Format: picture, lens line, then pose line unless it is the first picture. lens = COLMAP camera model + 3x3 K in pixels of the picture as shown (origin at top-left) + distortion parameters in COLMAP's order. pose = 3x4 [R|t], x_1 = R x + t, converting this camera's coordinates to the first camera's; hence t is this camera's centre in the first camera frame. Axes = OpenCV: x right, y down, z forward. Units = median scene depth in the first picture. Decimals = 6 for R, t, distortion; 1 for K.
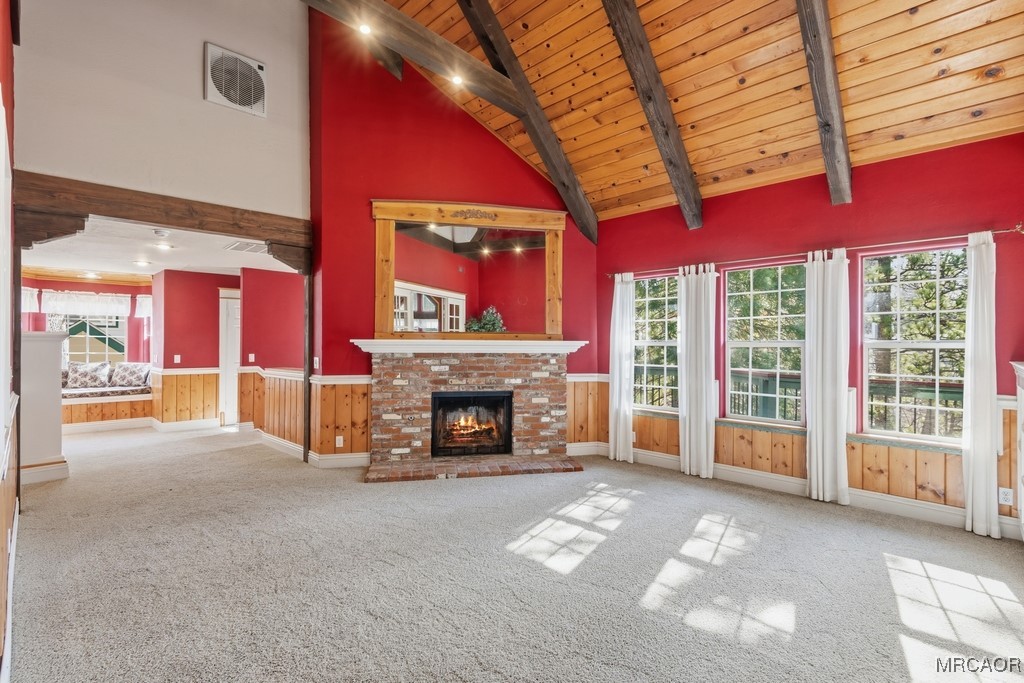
lens RADIAL K [[464.6, 0, 506.1], [0, 464.6, 344.9], [0, 0, 1]] dist [0.008444, -0.000181]
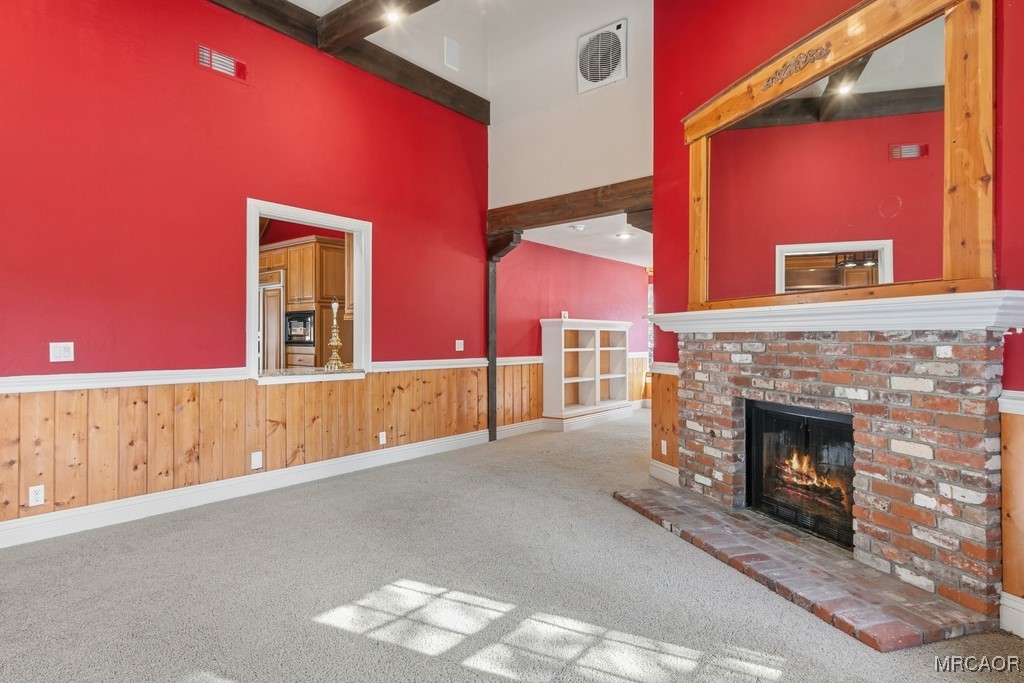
lens RADIAL K [[569.1, 0, 506.8], [0, 569.1, 335.2], [0, 0, 1]] dist [0.047140, -0.033906]
pose [[0.097060, -0.007471, -0.995250, 0.547010], [-0.000457, 0.999971, -0.007551, 0.026363], [0.995278, 0.001188, 0.097054, 0.622150]]
